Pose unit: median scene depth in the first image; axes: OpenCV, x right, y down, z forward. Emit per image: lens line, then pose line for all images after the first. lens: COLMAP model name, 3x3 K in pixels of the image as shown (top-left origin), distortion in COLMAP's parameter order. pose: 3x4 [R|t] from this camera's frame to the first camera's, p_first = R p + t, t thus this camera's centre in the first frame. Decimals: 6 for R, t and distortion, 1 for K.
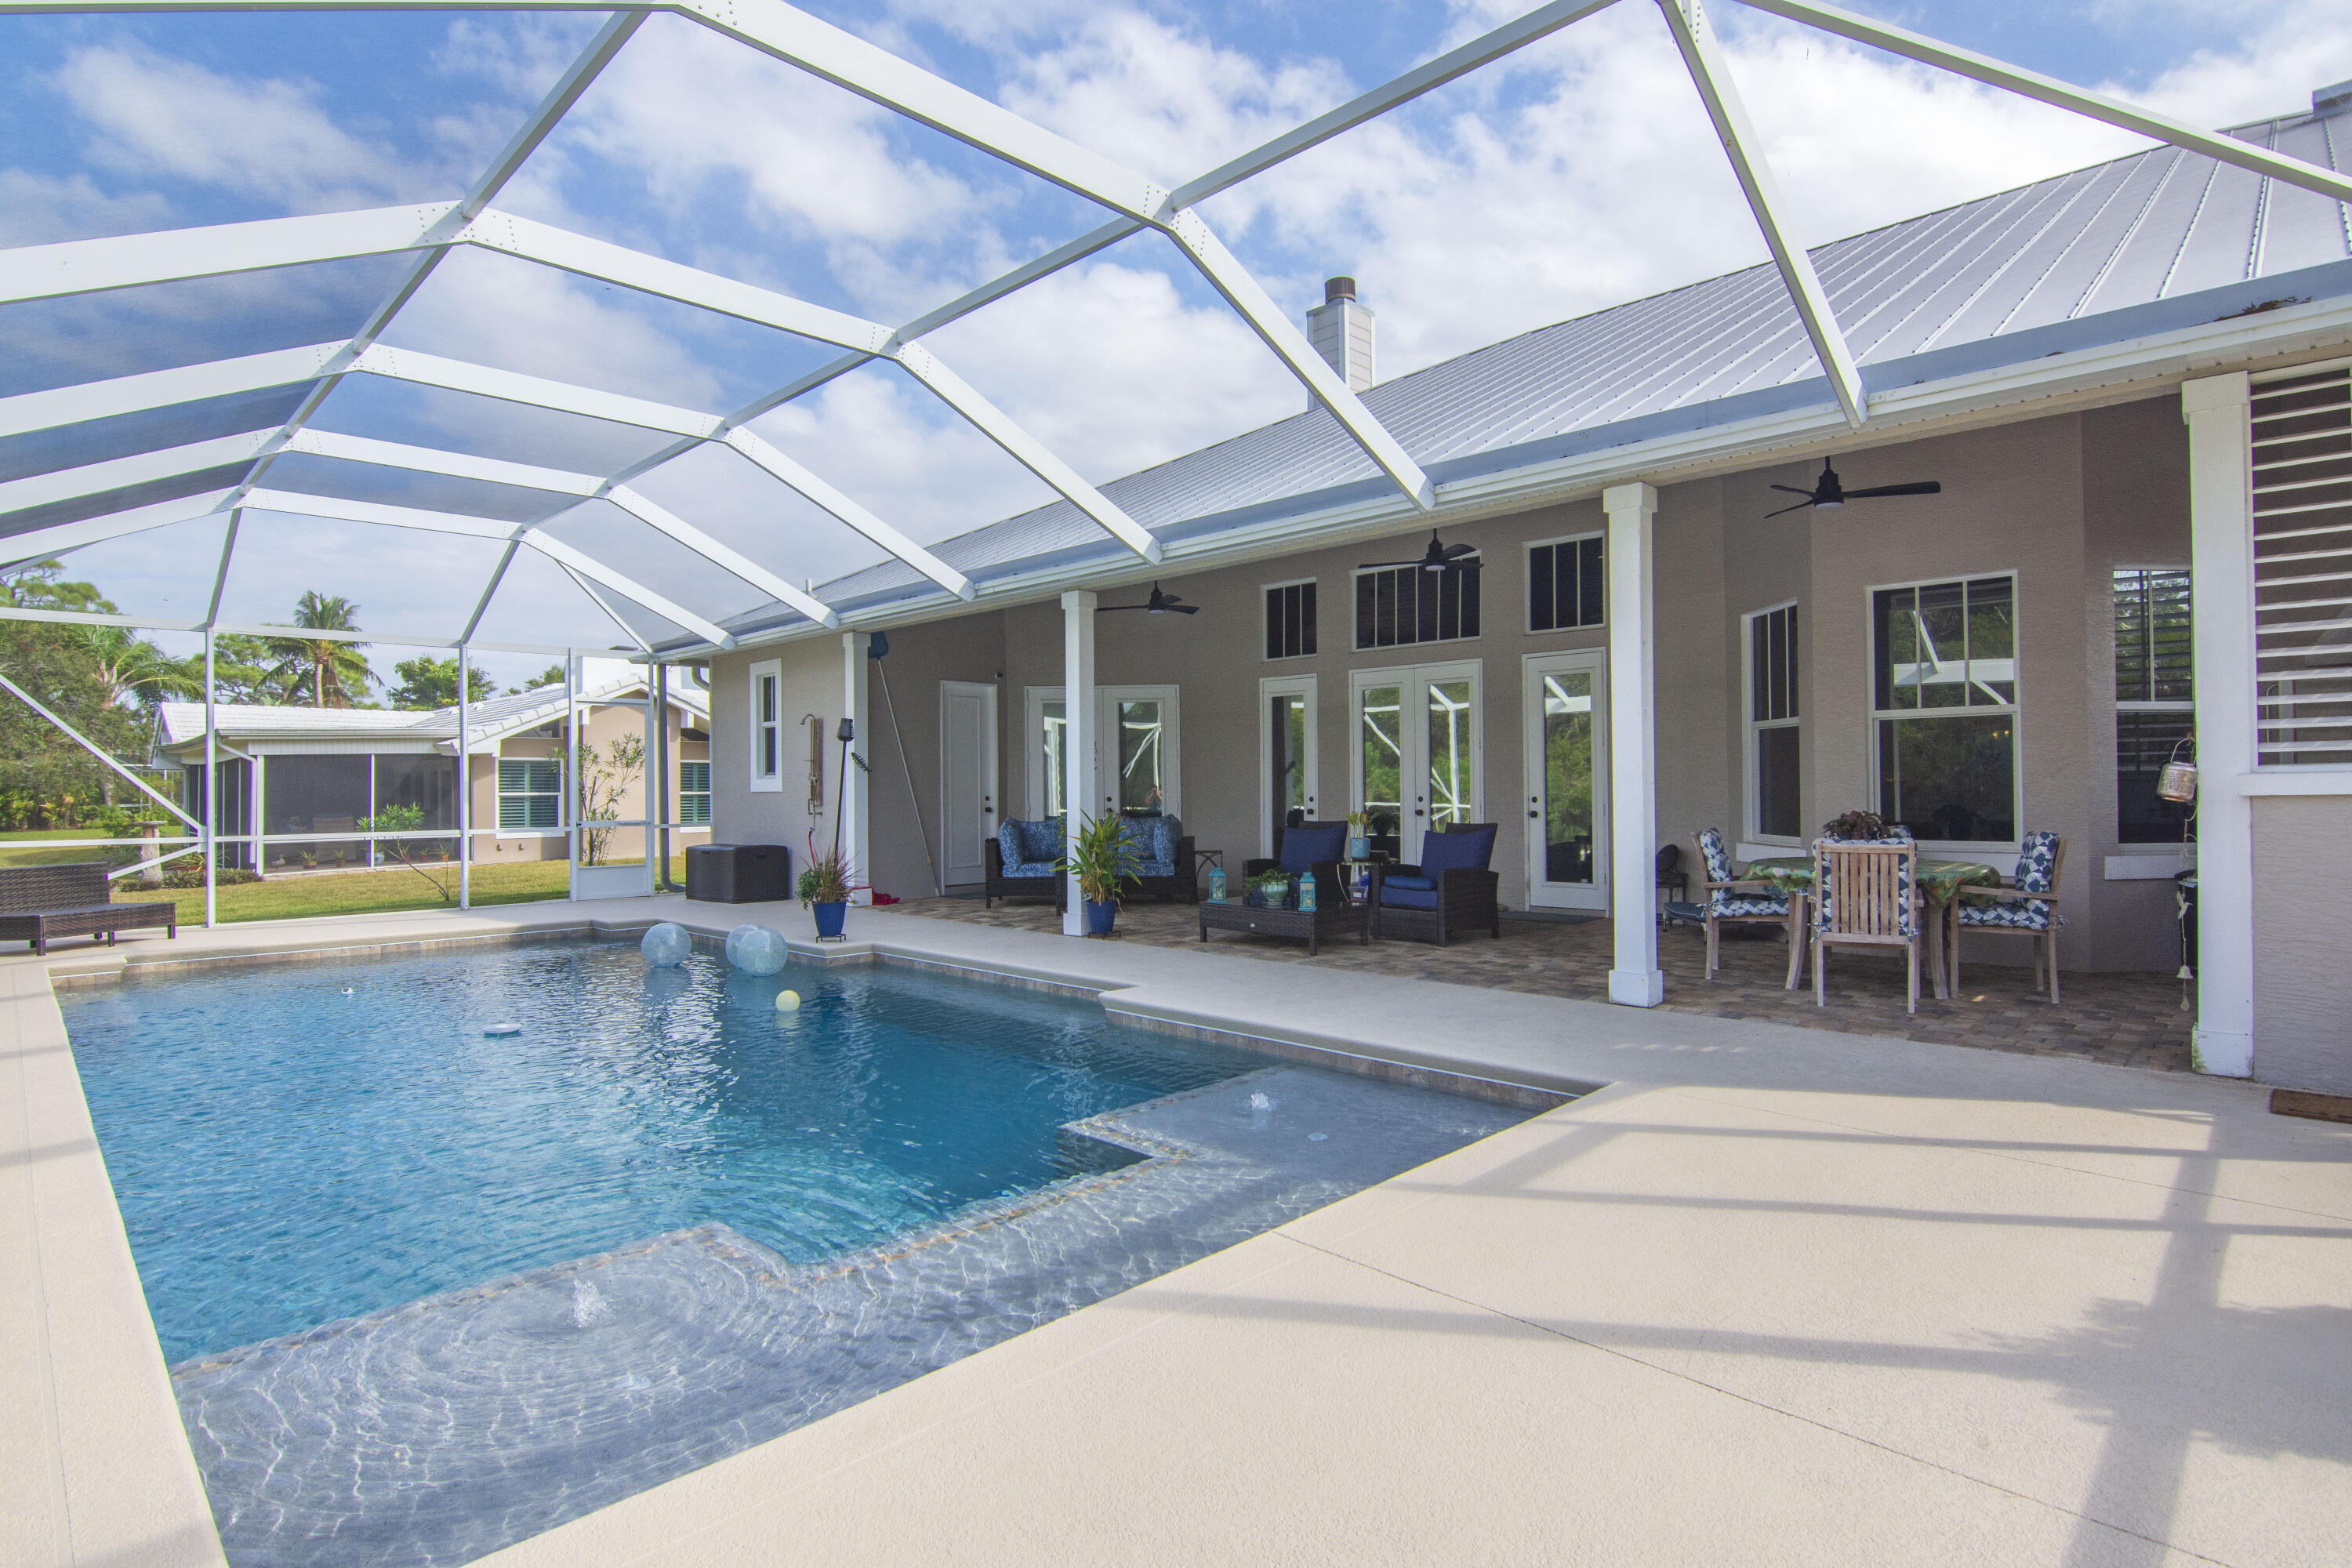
lens RADIAL K [[1193.7, 0, 1179.8], [0, 1193.7, 768.7], [0, 0, 1]] dist [0.000538, 0.000143]
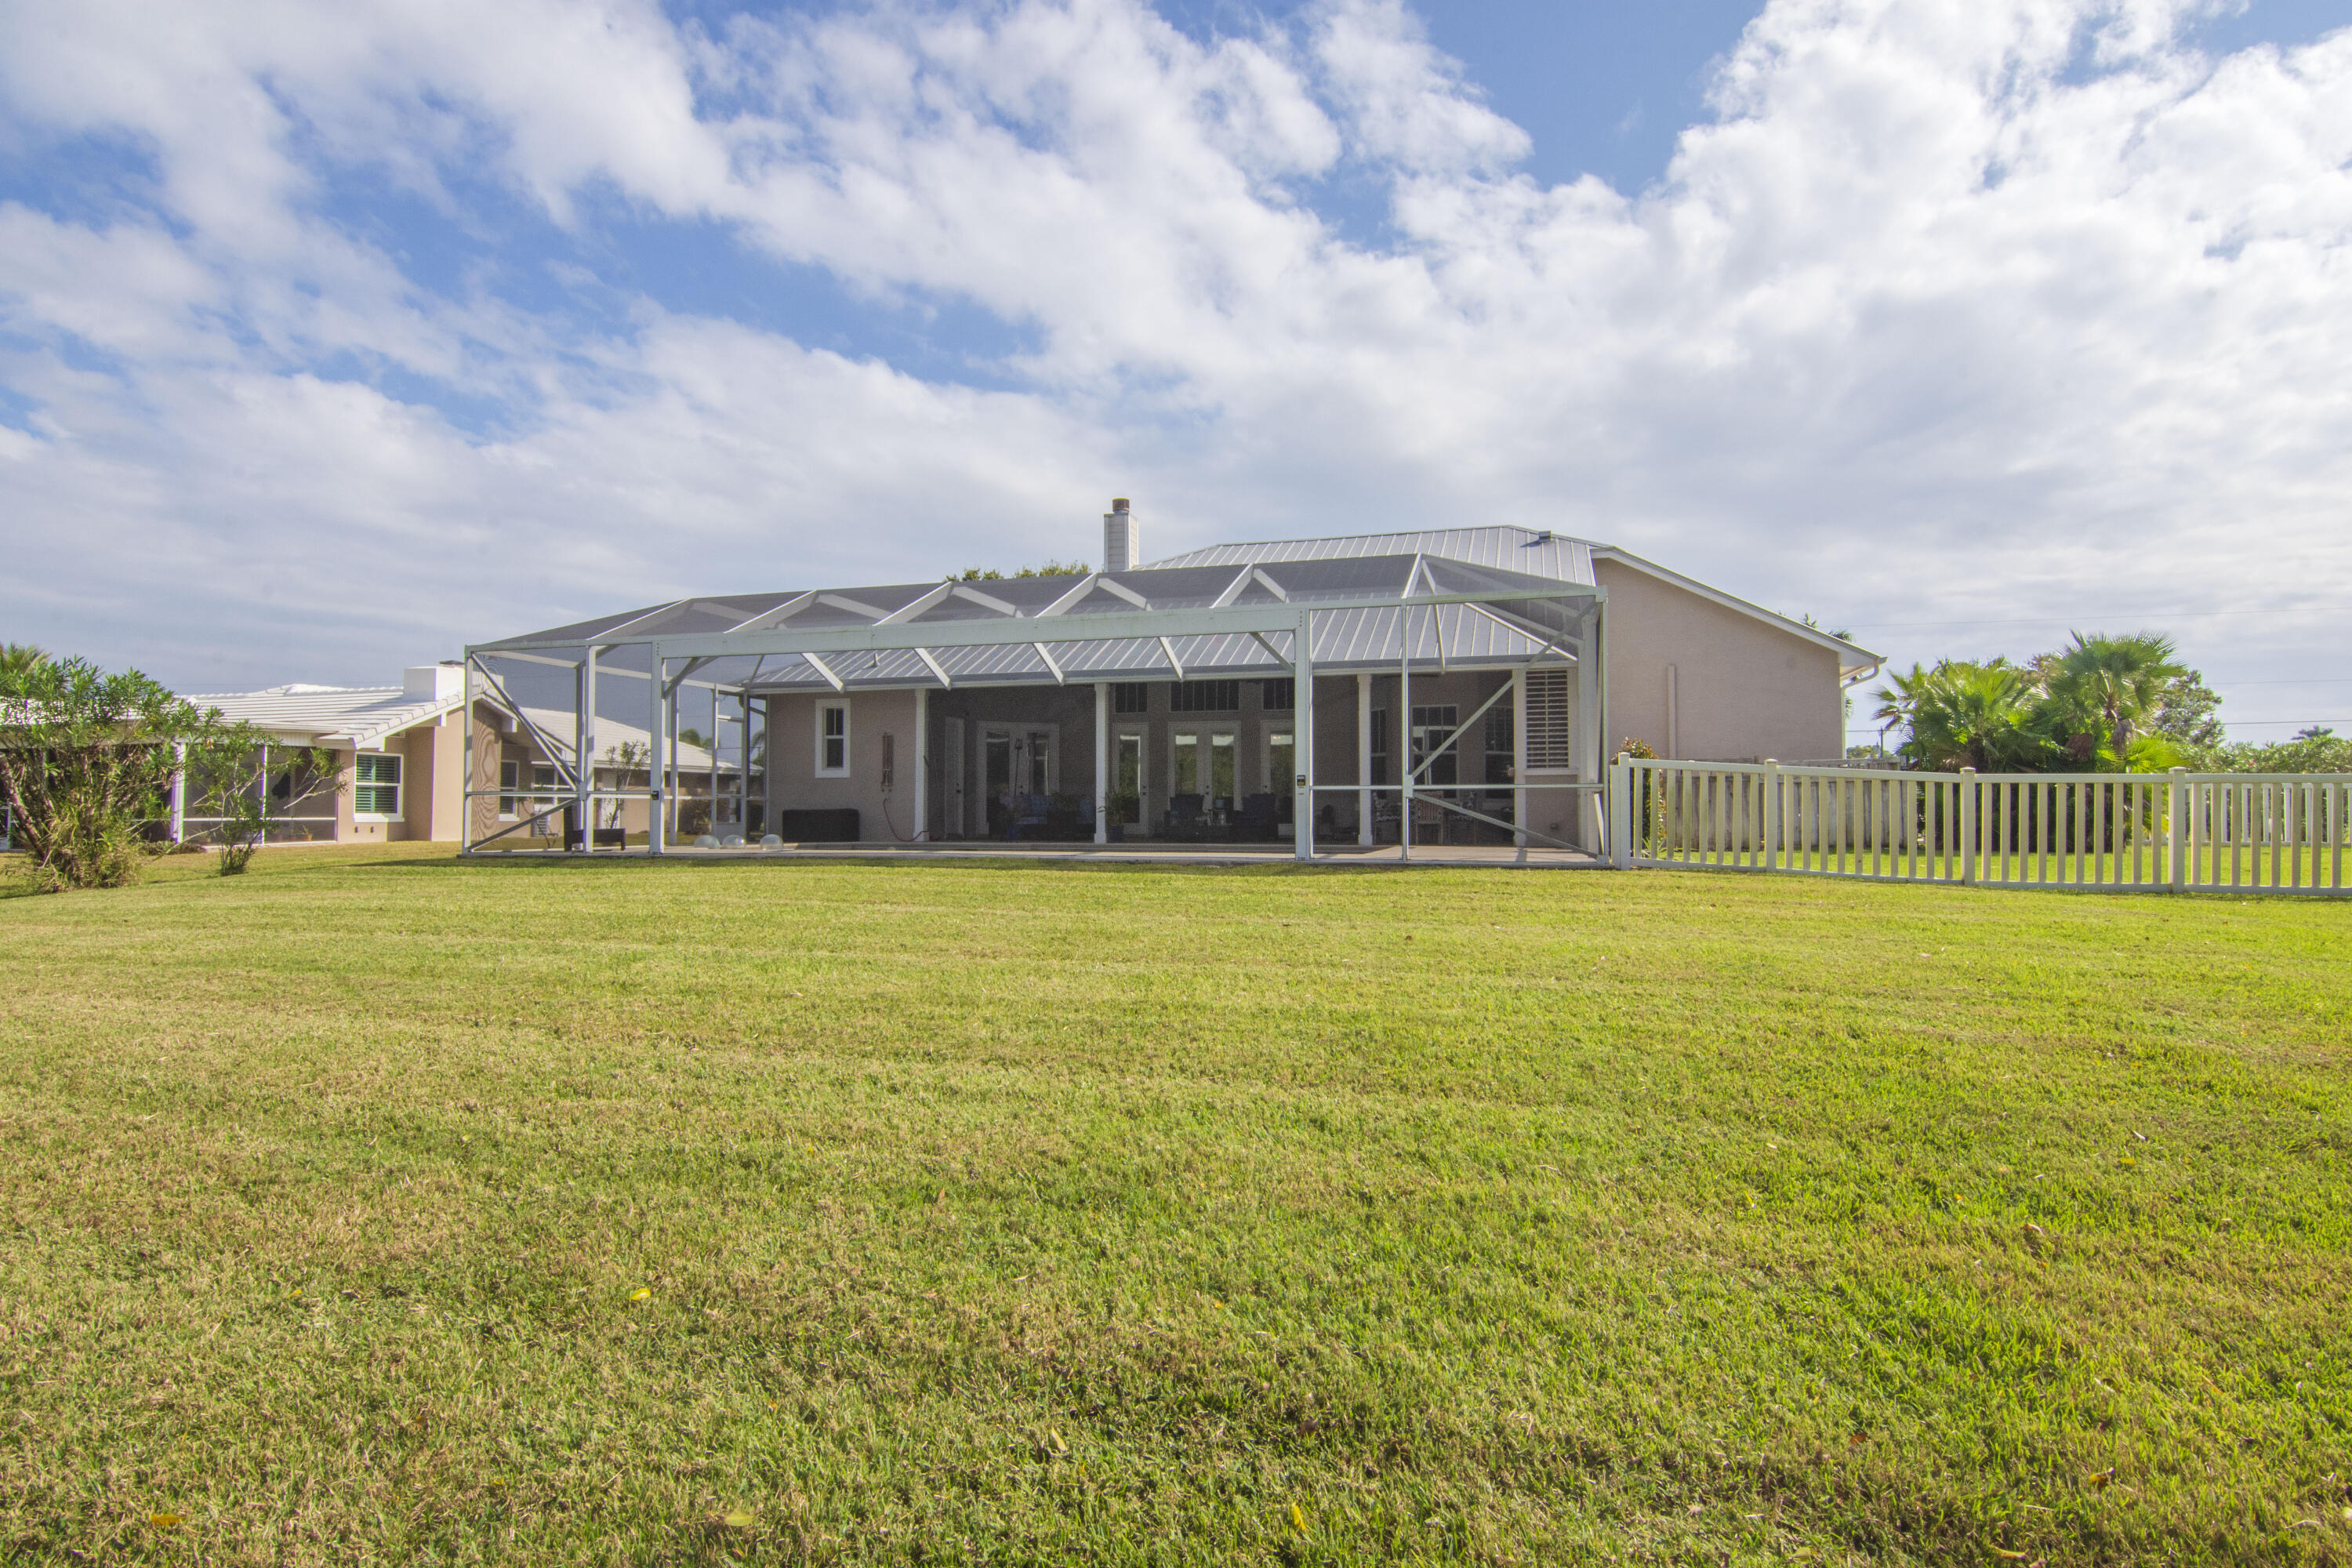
lens RADIAL K [[1193.7, 0, 1176.7], [0, 1193.7, 794.7], [0, 0, 1]] dist [0.000538, 0.000143]
pose [[0.883410, 0.011490, 0.468460, -0.432080], [-0.013170, 0.999913, 0.000312, 0.022229], [-0.468416, -0.006445, 0.883484, -0.432168]]
